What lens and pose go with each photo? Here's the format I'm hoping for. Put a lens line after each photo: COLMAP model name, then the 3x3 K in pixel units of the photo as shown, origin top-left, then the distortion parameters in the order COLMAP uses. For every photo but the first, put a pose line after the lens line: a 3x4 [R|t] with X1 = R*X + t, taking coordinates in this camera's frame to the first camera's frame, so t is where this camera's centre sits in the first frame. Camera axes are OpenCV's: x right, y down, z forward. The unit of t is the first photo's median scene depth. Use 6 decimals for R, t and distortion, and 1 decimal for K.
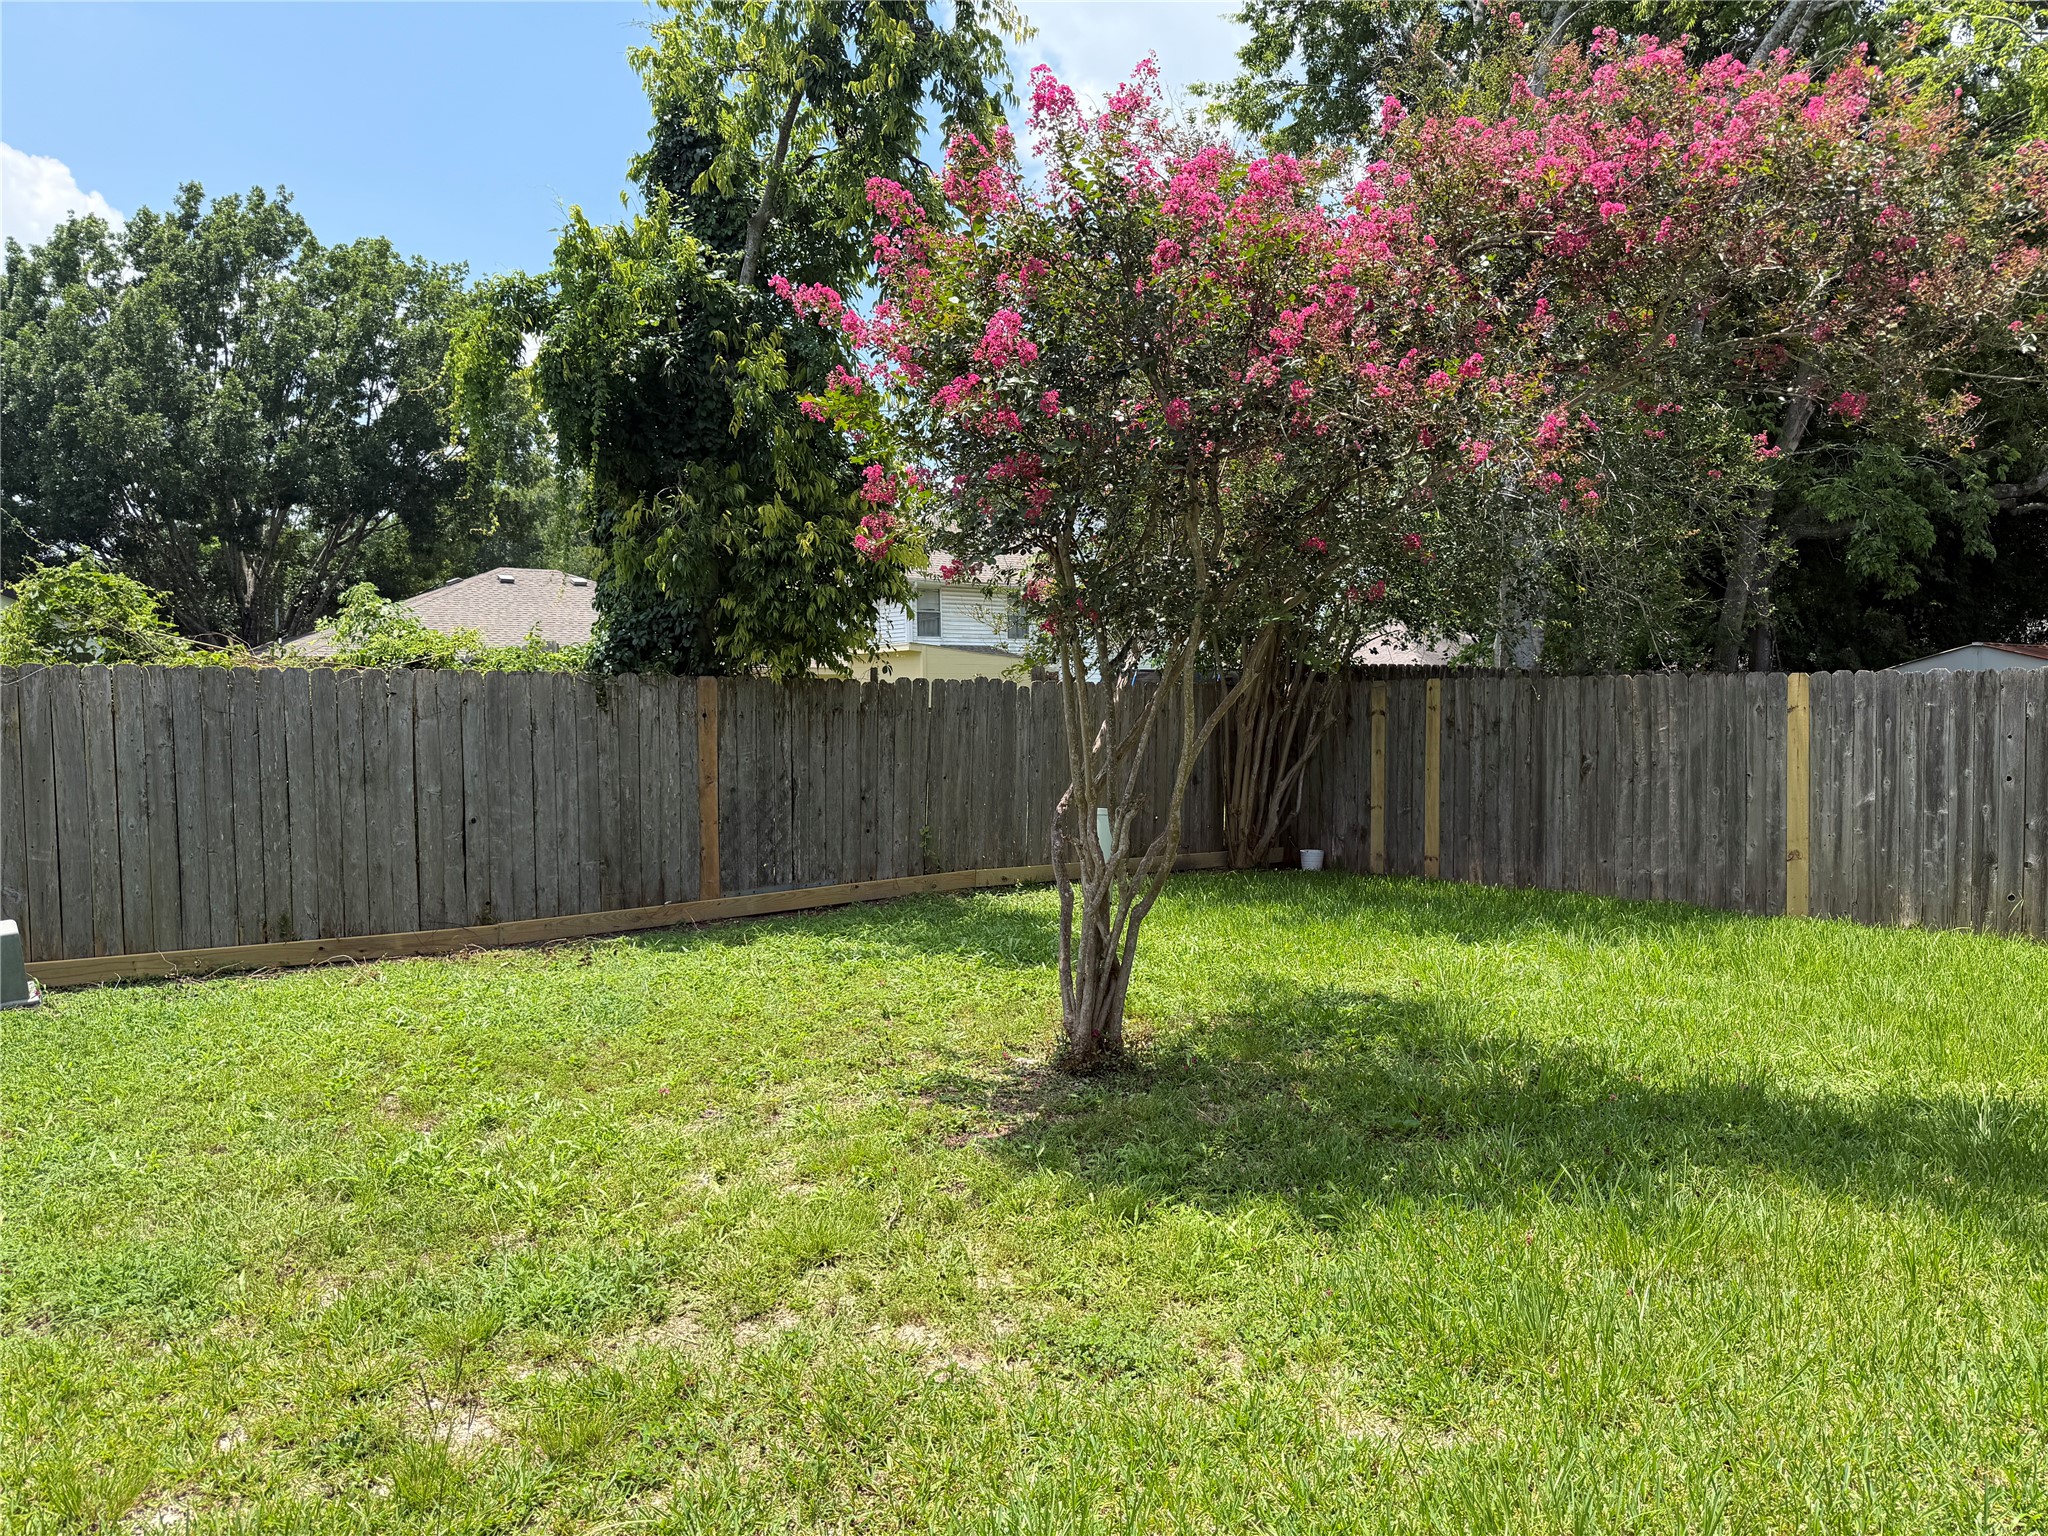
lens RADIAL K [[1435.3, 0, 1014.1], [0, 1435.3, 775.6], [0, 0, 1]] dist [0.026725, -0.038885]
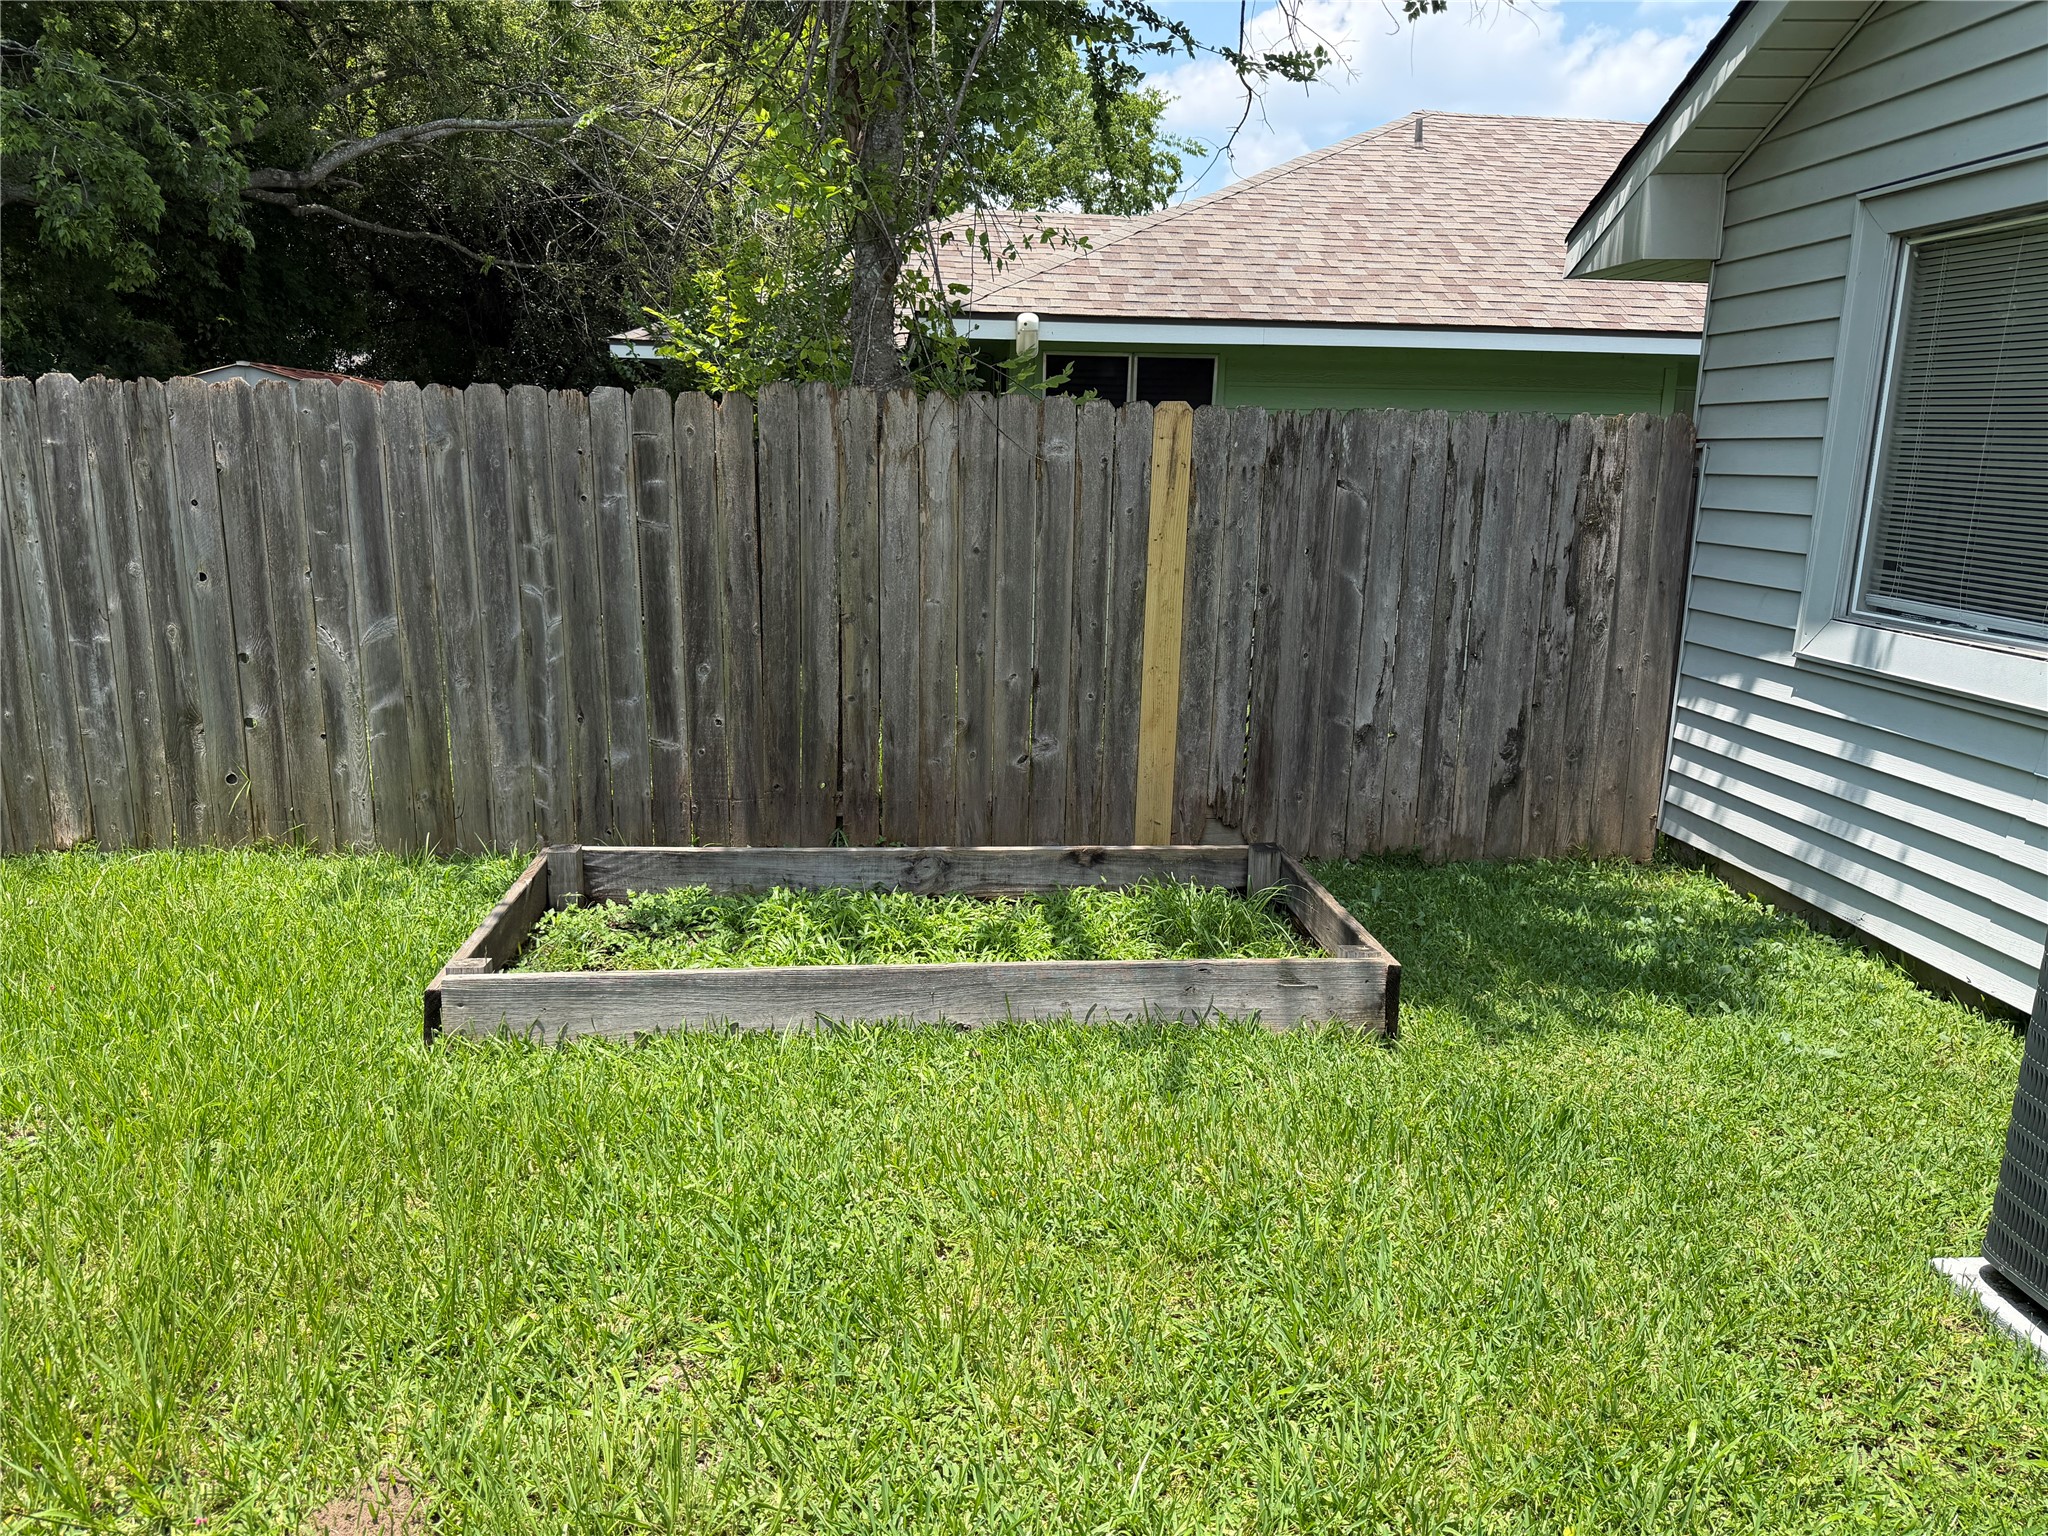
lens RADIAL K [[1435.3, 0, 1033.8], [0, 1435.3, 768.2], [0, 0, 1]] dist [0.026725, -0.038885]
pose [[0.513759, -0.163785, 0.842155, 0.335724], [0.015854, 0.983253, 0.181555, -0.020114], [-0.857788, -0.079924, 0.507752, 0.384958]]
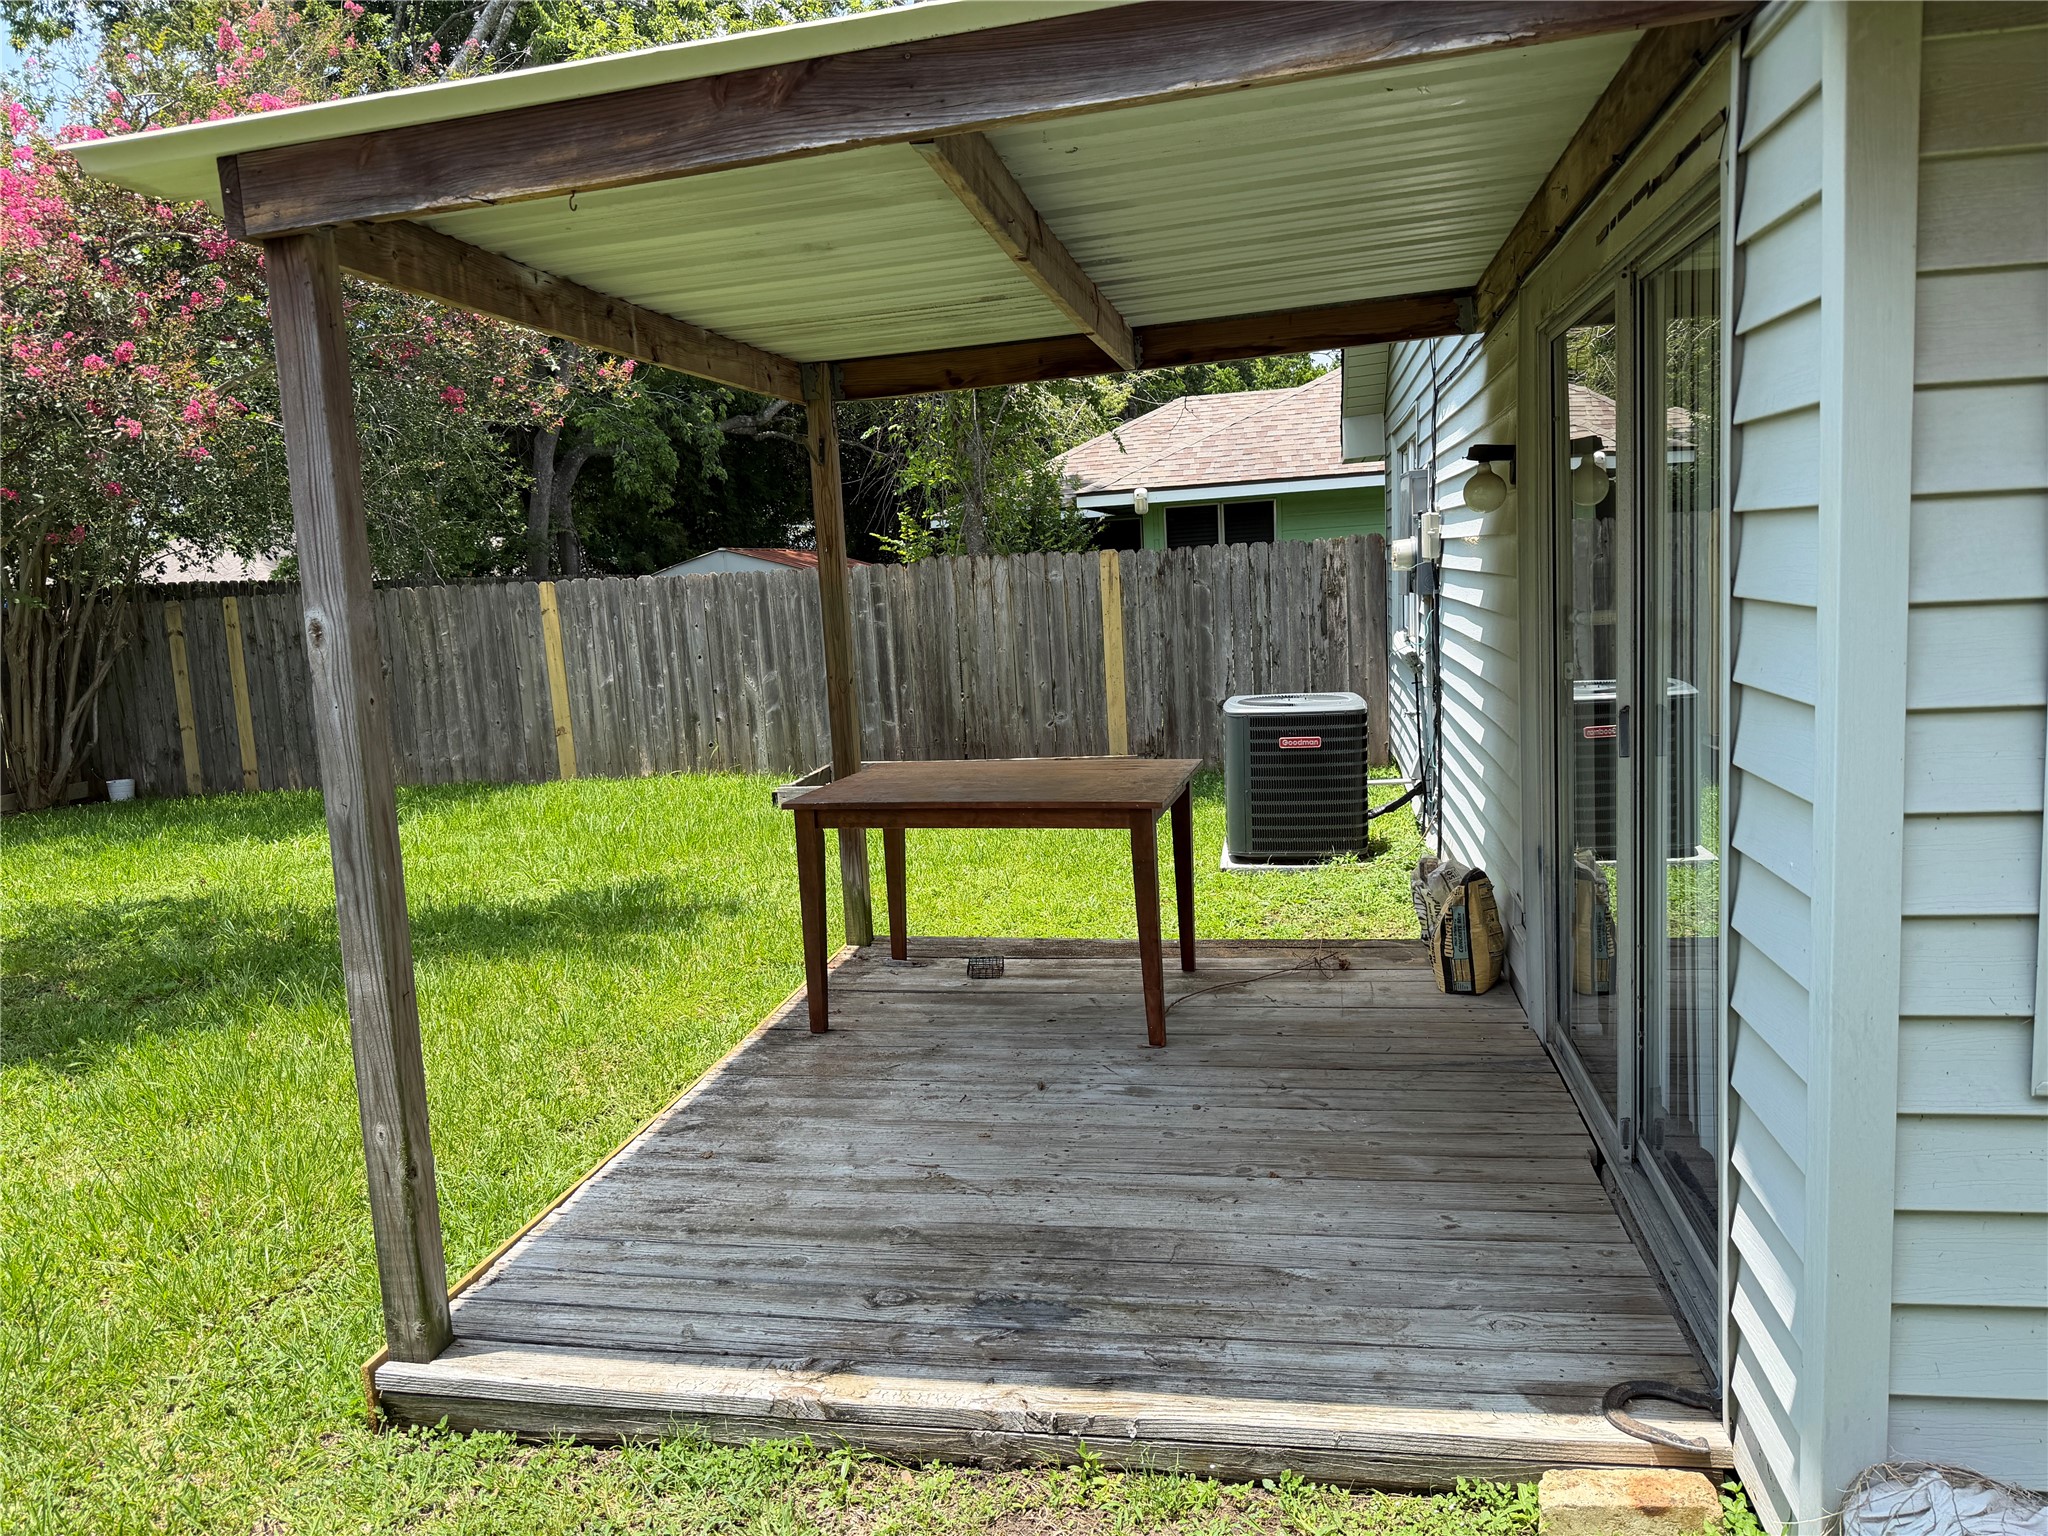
lens RADIAL K [[1435.3, 0, 1054.9], [0, 1435.3, 775.9], [0, 0, 1]] dist [0.026725, -0.038885]
pose [[0.723984, -0.127876, 0.677861, 0.009047], [0.080798, 0.991623, 0.100770, 0.003519], [-0.685069, -0.018186, 0.728251, -0.185712]]
